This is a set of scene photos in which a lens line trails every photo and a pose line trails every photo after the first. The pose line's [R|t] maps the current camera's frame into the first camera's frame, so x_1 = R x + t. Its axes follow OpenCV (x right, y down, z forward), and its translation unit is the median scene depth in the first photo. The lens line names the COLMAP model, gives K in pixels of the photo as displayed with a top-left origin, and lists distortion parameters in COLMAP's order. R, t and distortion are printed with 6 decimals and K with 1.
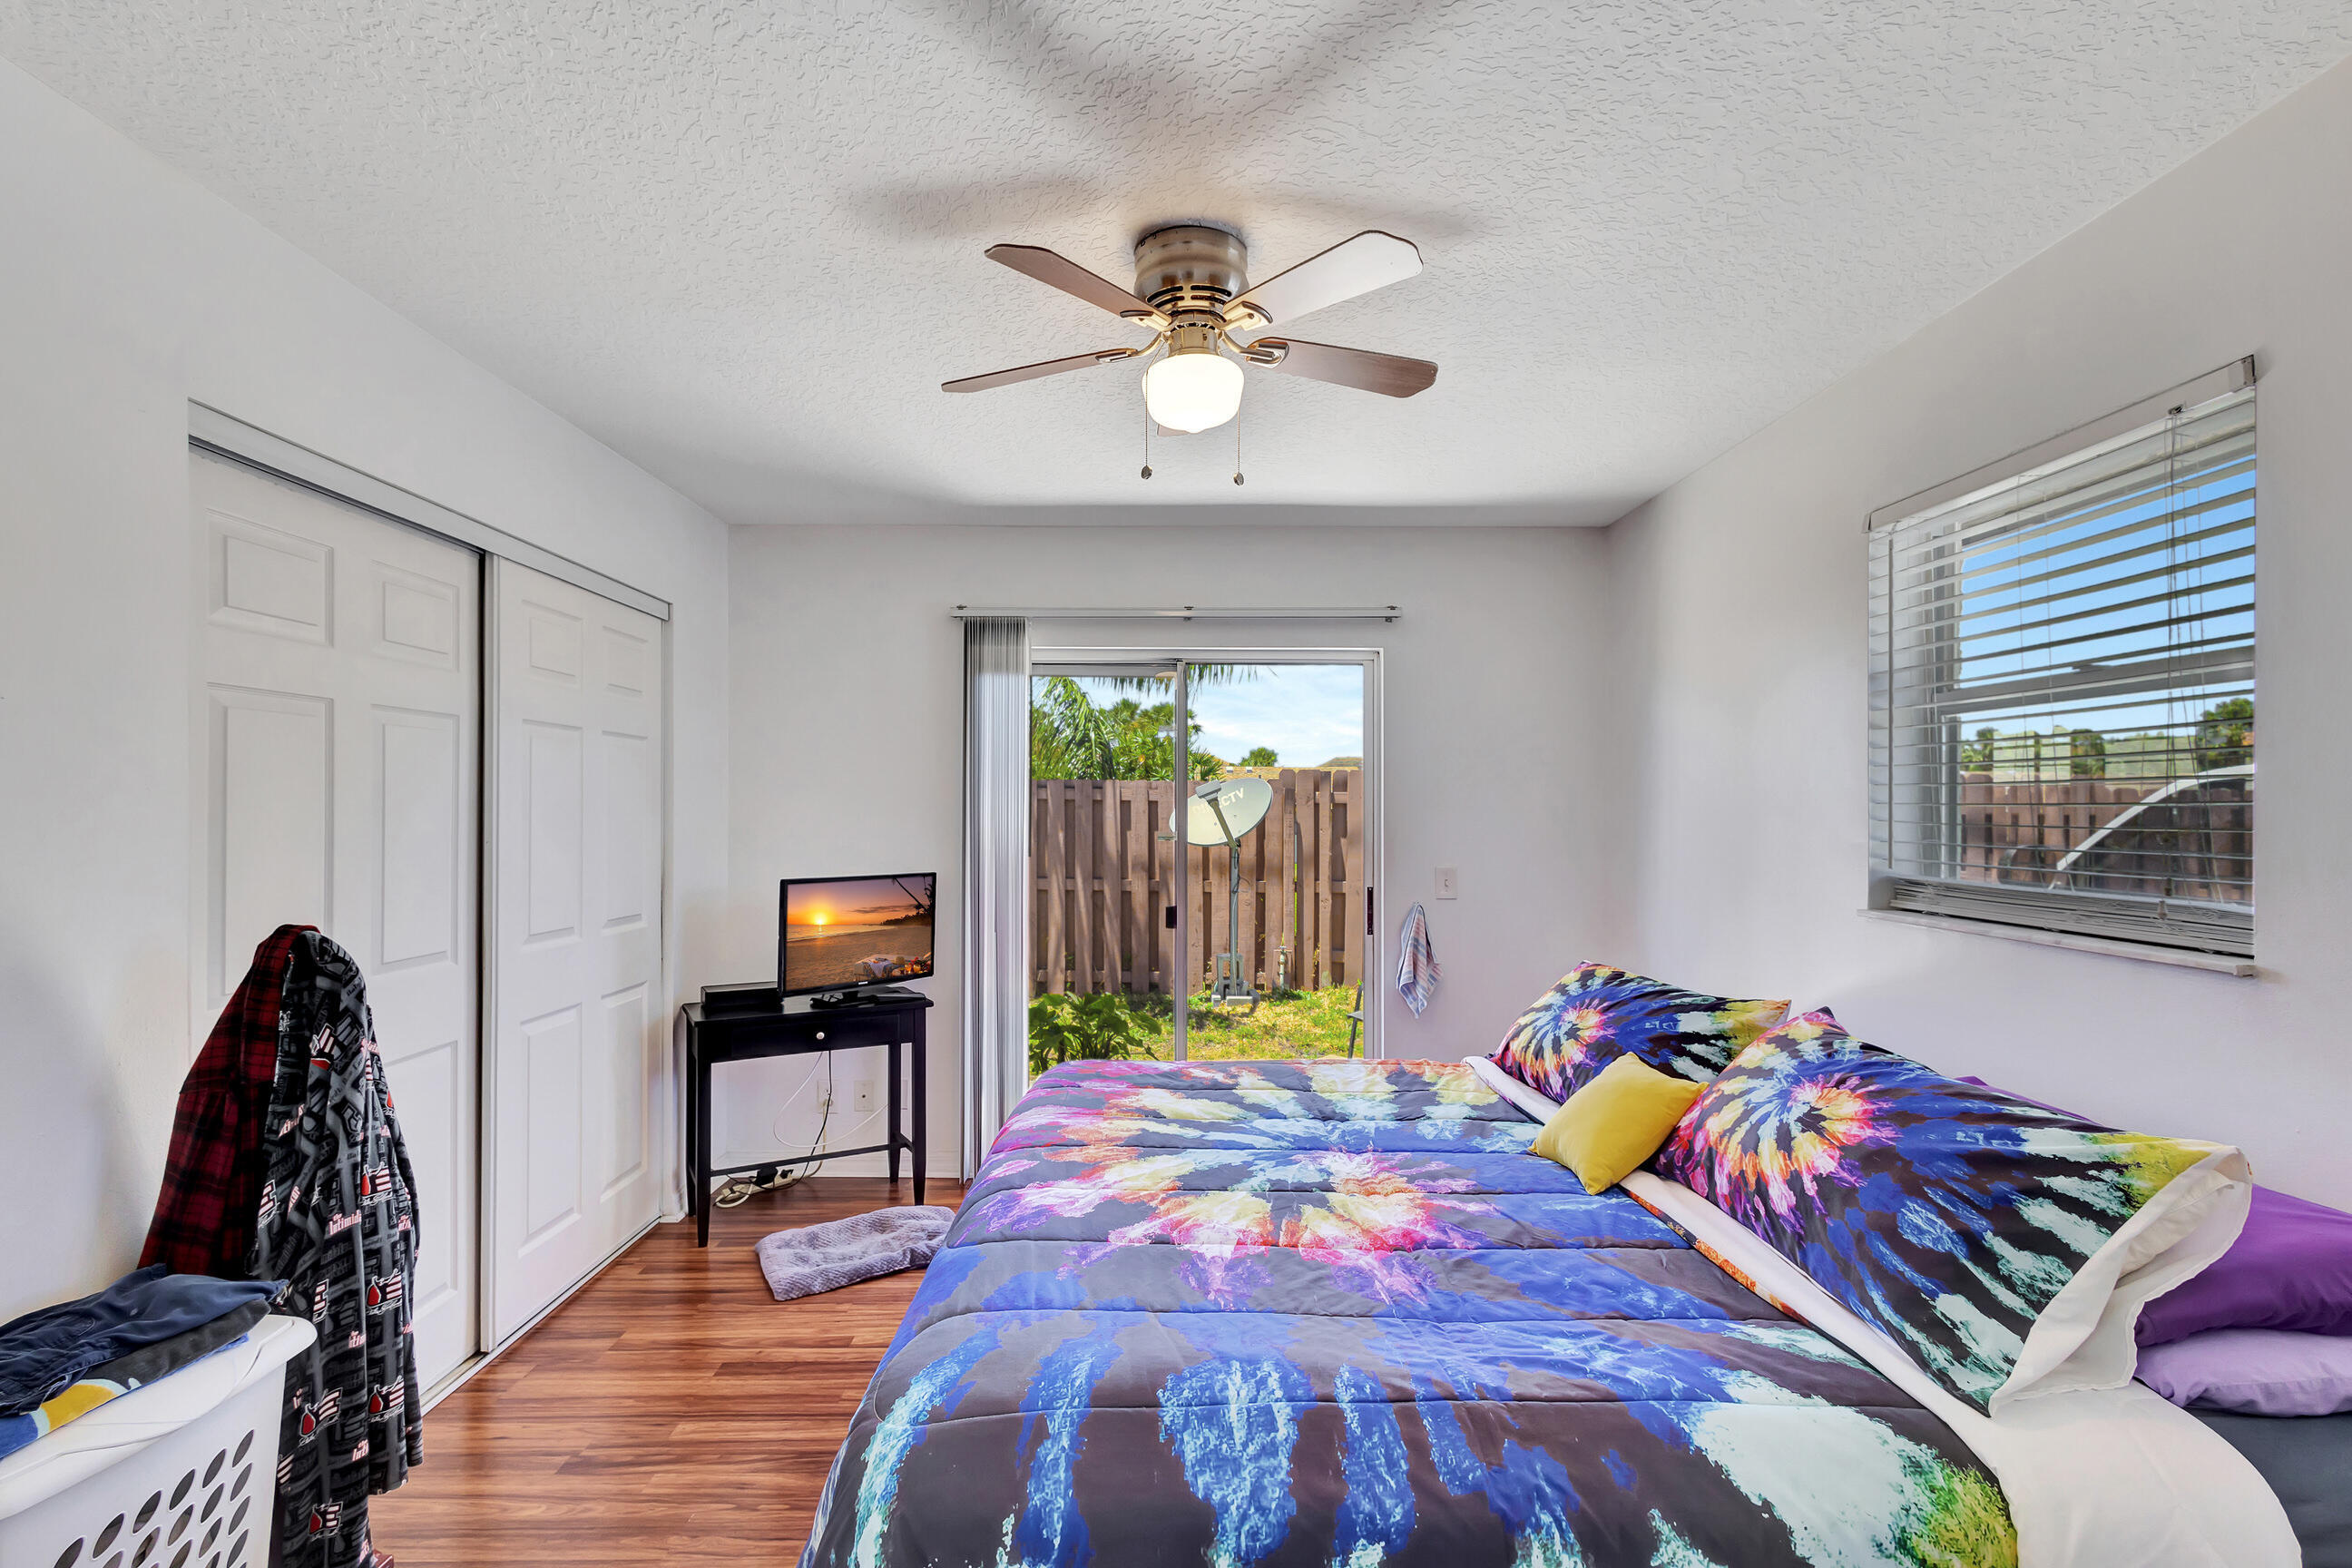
lens RADIAL K [[1097.0, 0, 1173.7], [0, 1097.0, 811.4], [0, 0, 1]] dist [-0.000832, -0.000623]
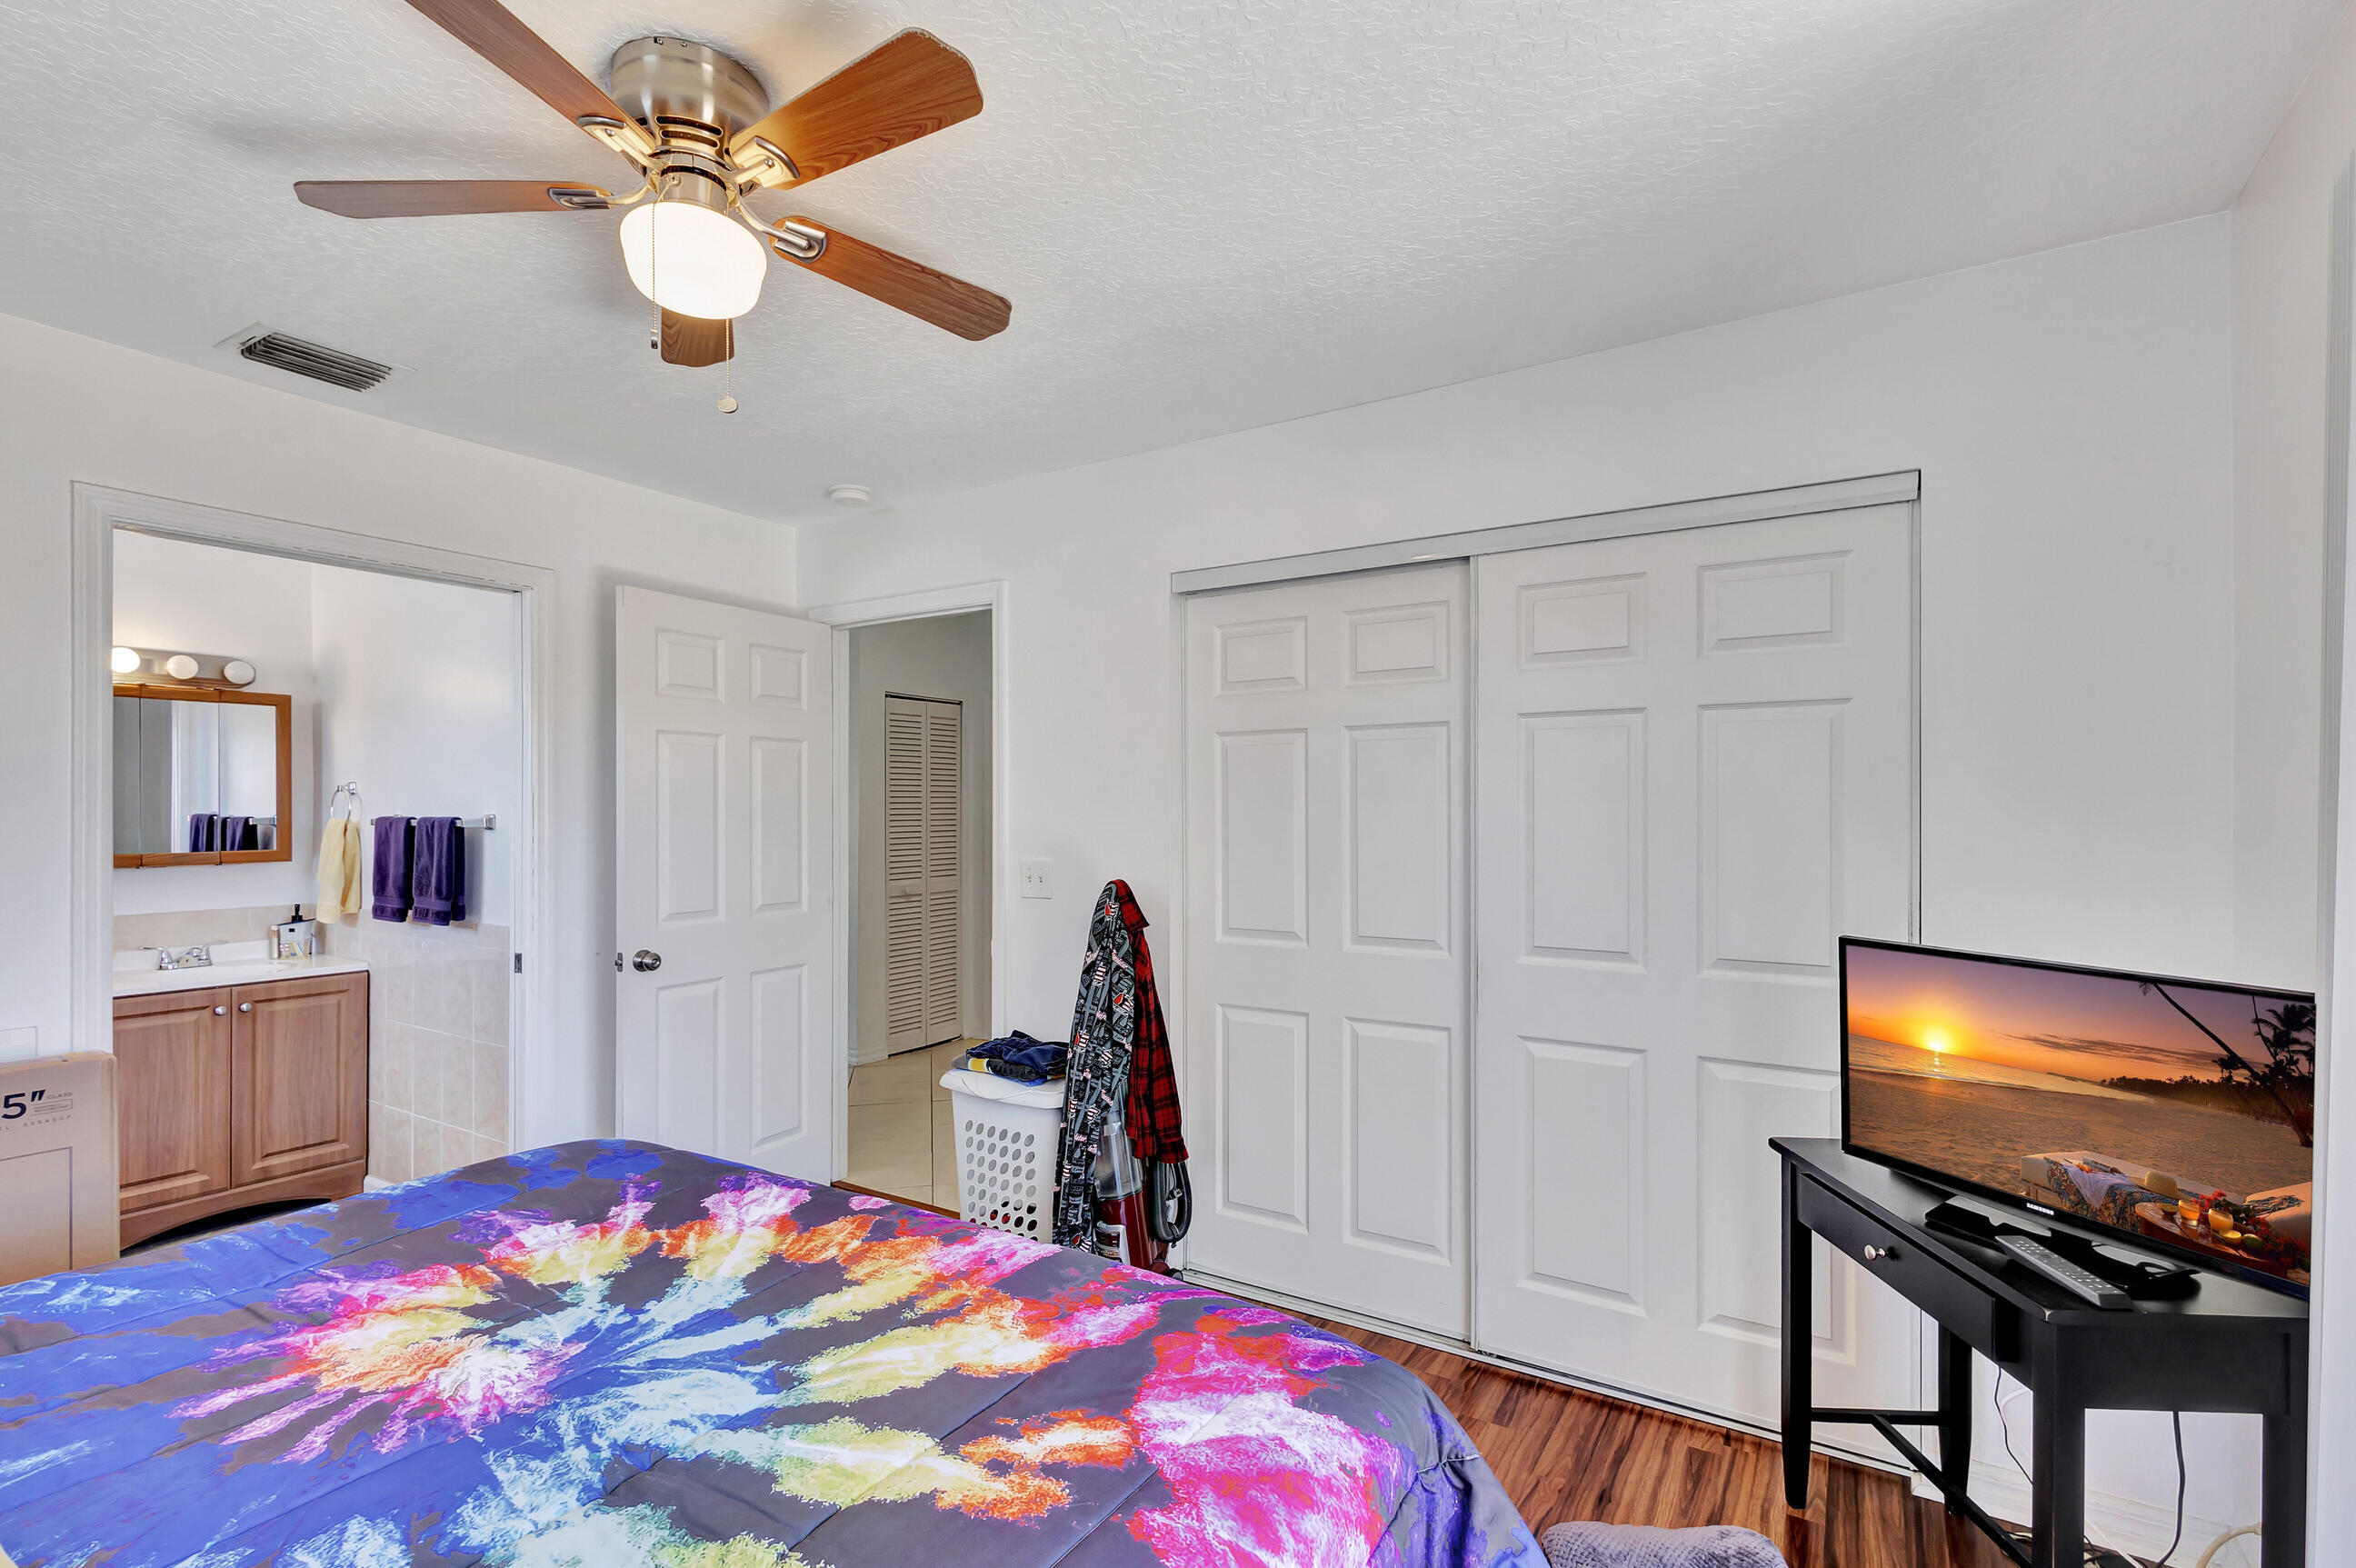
lens RADIAL K [[1098.9, 0, 1175.6], [0, 1098.9, 811.5], [0, 0, 1]] dist [-0.000832, -0.000623]
pose [[-0.543332, -0.000065, -0.839518, 0.482114], [-0.000312, 1.000000, 0.000125, 0.000748], [0.839518, 0.000330, -0.543332, 1.716502]]
